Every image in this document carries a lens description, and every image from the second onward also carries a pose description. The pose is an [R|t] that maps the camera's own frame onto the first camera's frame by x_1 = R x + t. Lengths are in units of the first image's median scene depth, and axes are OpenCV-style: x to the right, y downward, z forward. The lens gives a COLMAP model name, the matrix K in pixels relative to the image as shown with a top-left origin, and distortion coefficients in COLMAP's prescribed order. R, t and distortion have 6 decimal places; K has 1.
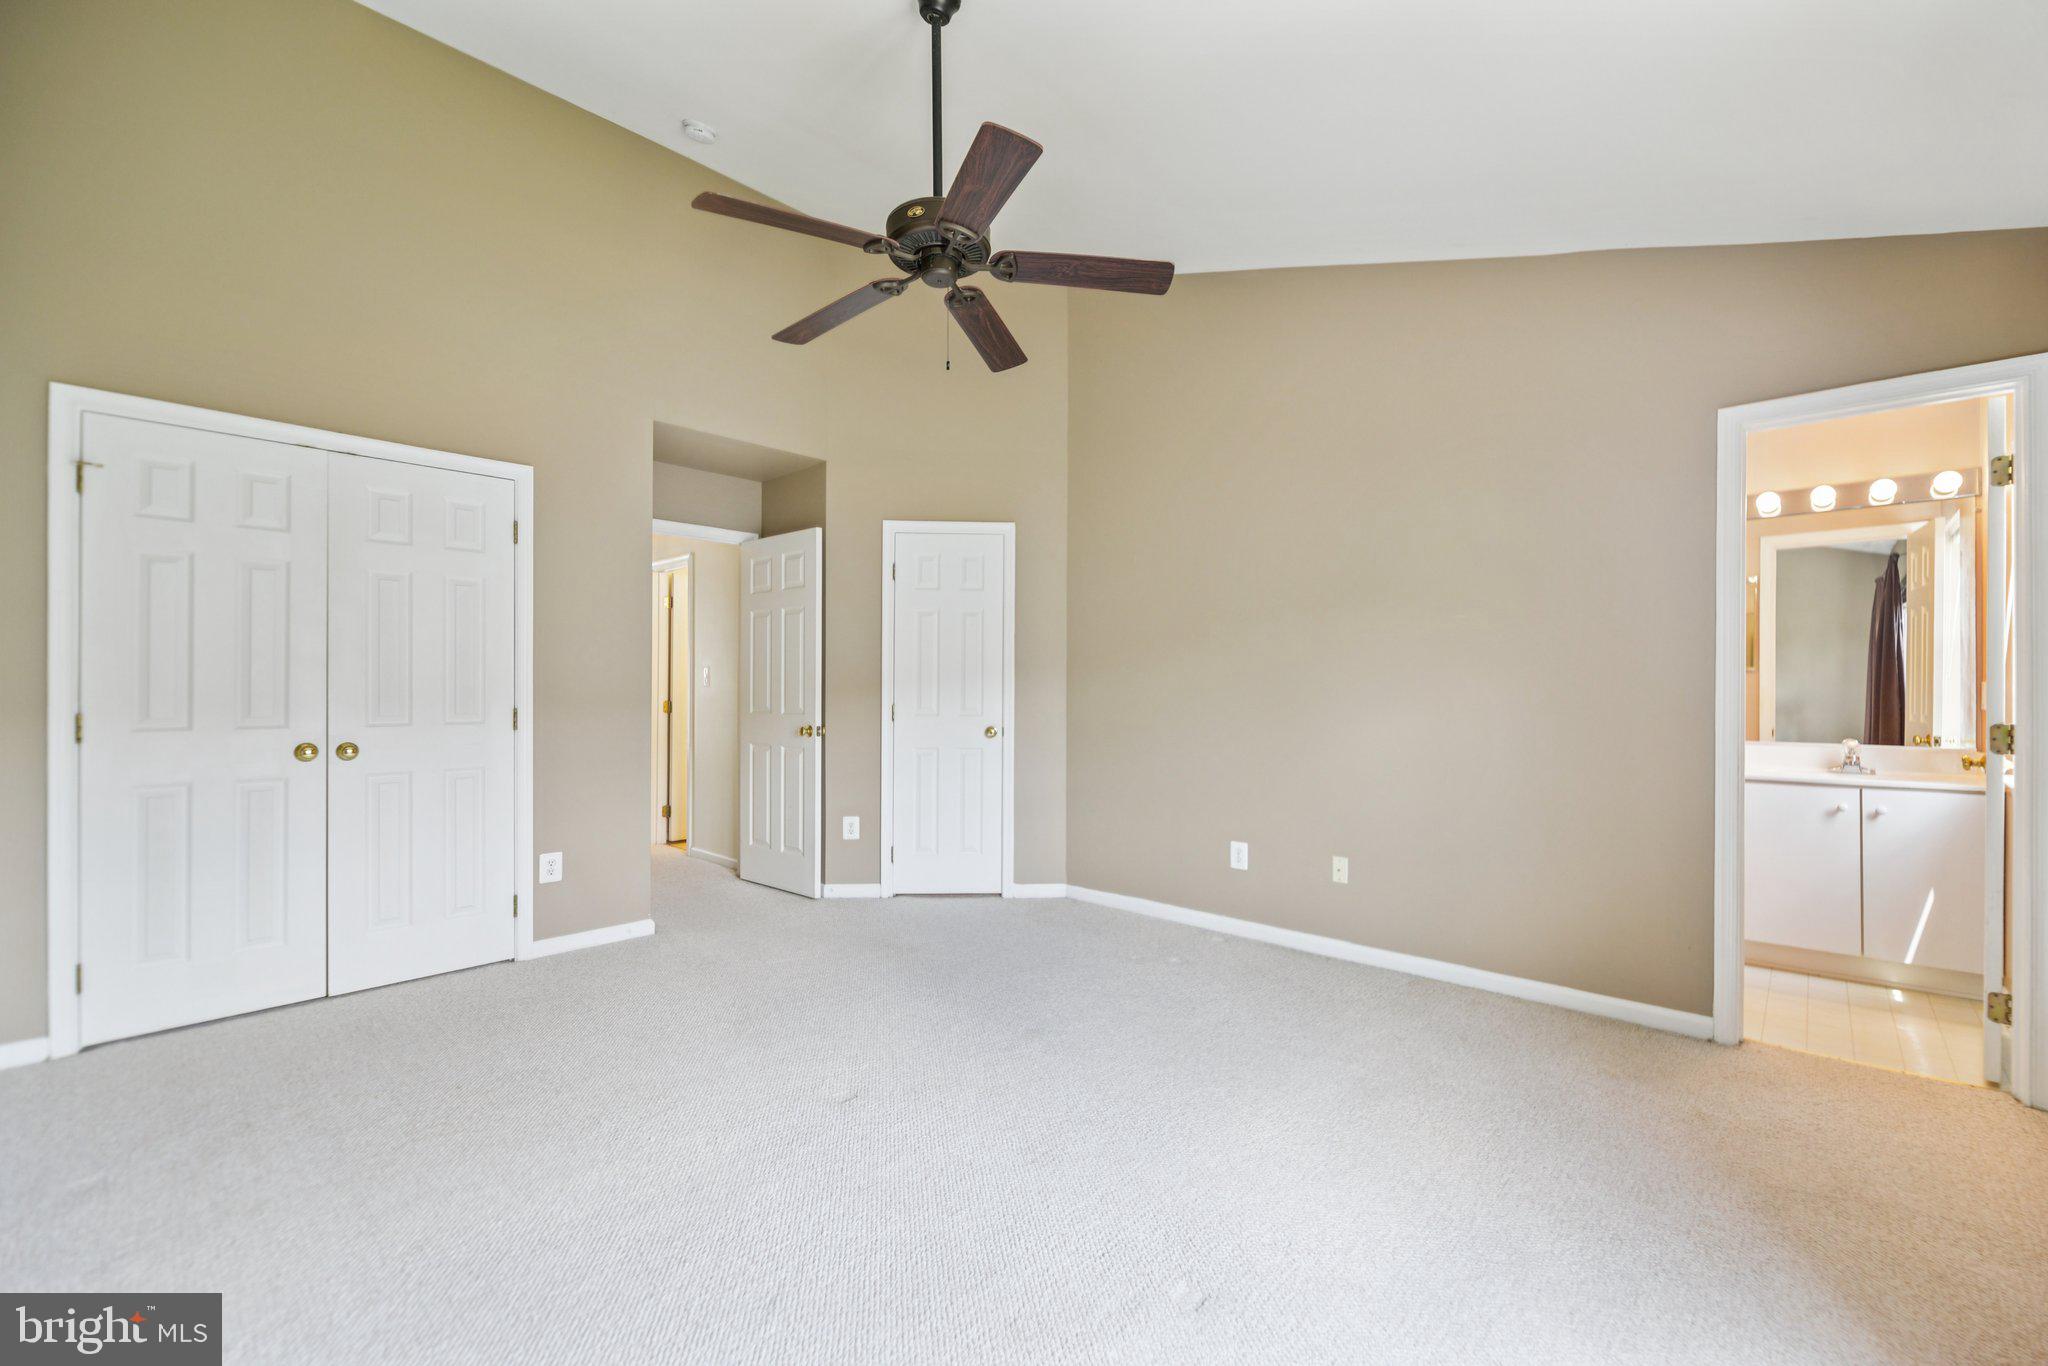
lens RADIAL K [[841.4, 0, 1019.8], [0, 841.4, 678.1], [0, 0, 1]] dist [0.001224, -0.003724]
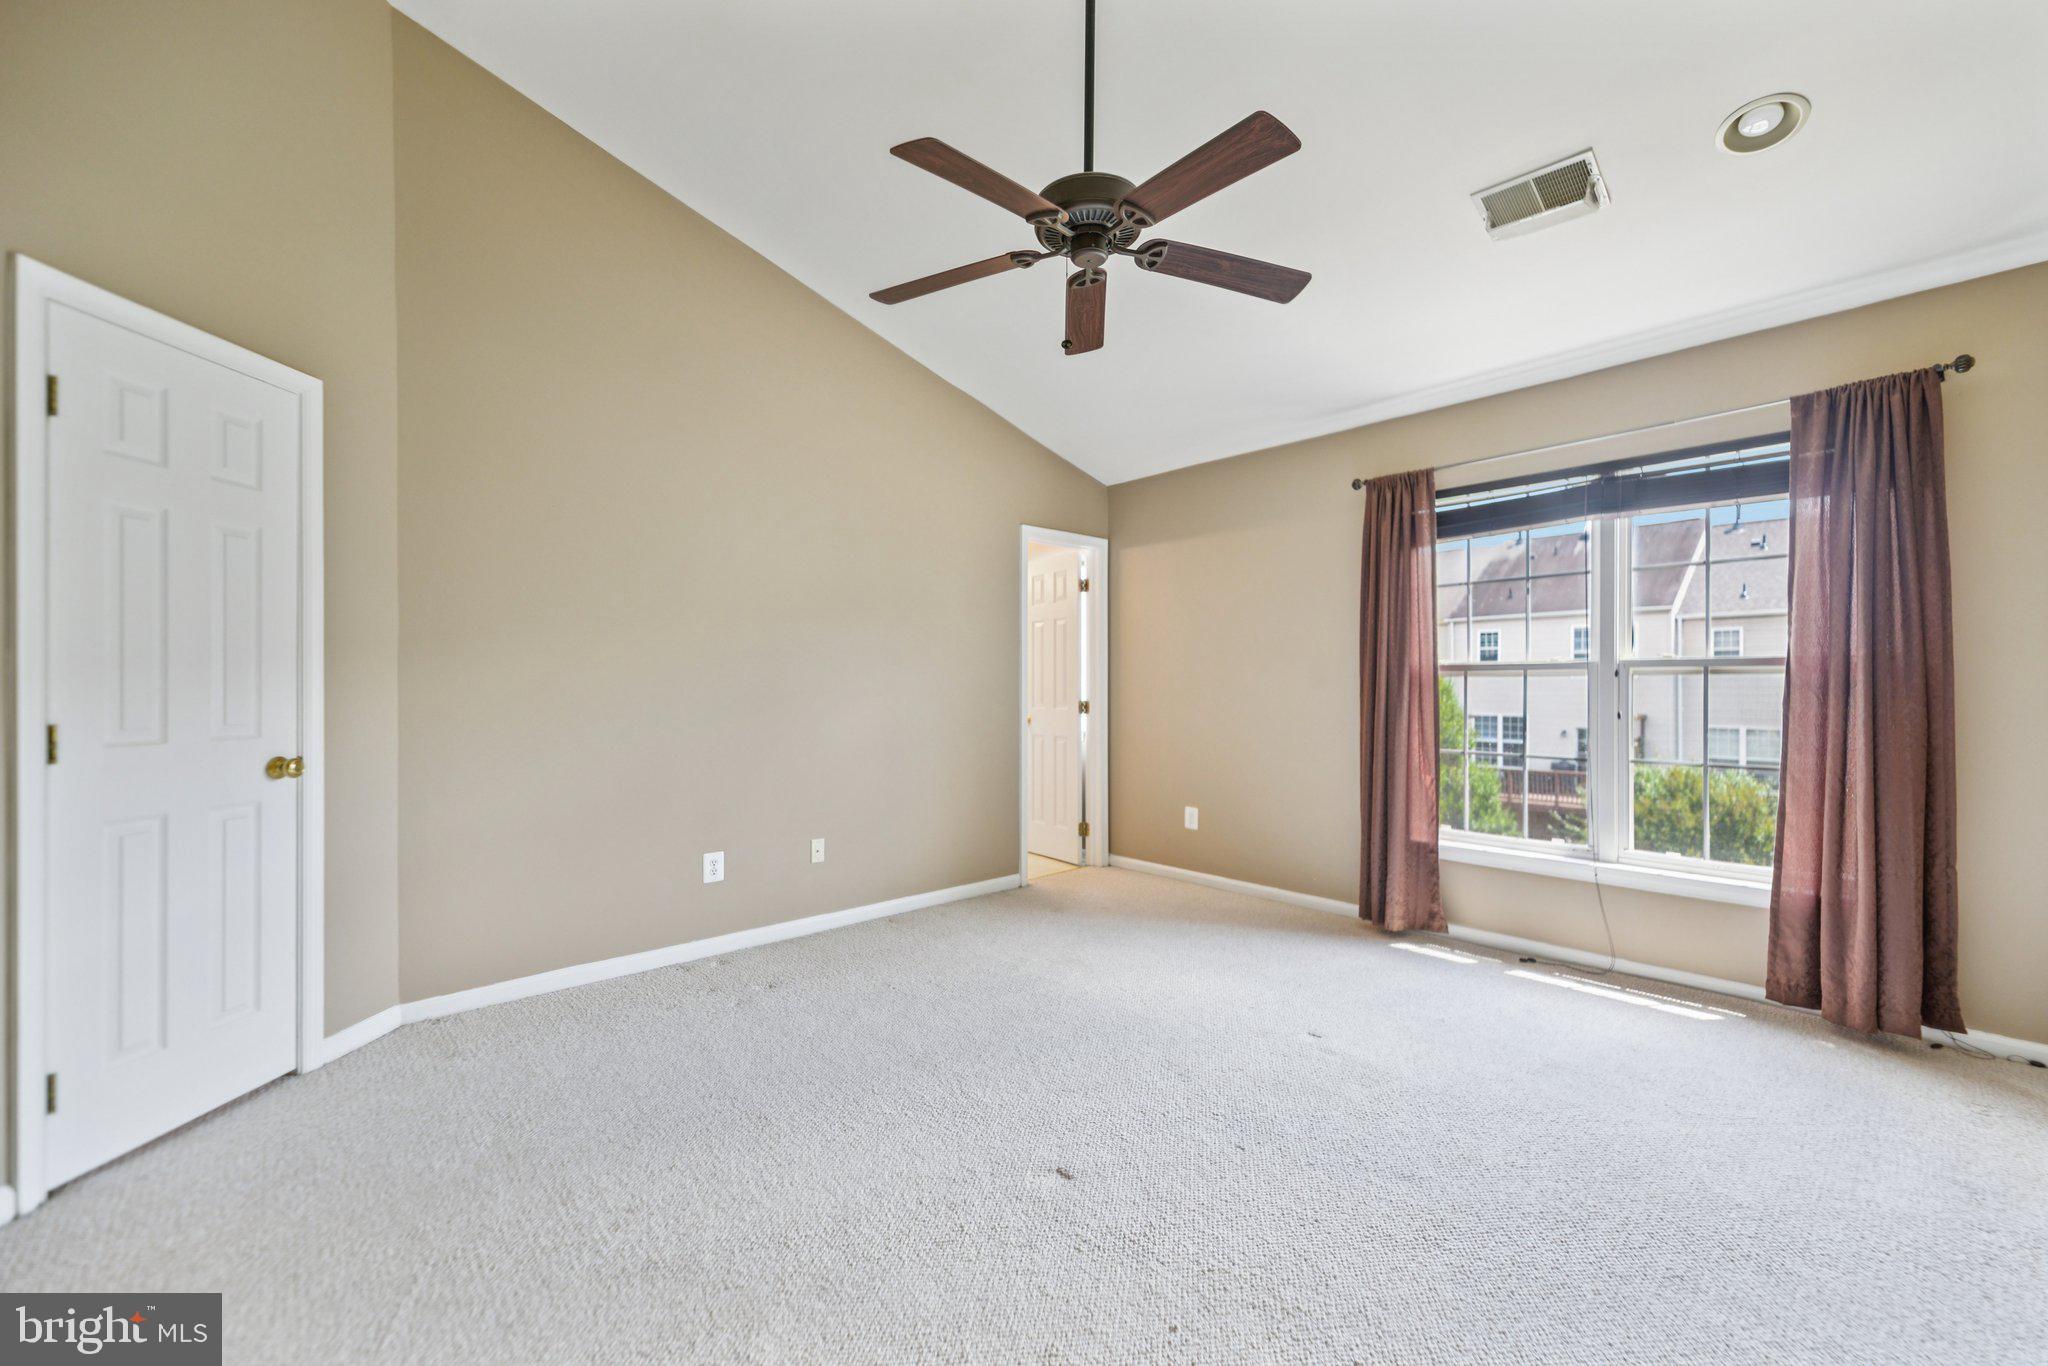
lens RADIAL K [[841.4, 0, 1039.9], [0, 841.4, 685.4], [0, 0, 1]] dist [0.001224, -0.003724]
pose [[0.063321, -0.004384, 0.997984, -0.797737], [-0.009410, 0.999943, 0.004989, 0.009731], [-0.997949, -0.009707, 0.063276, 0.765290]]
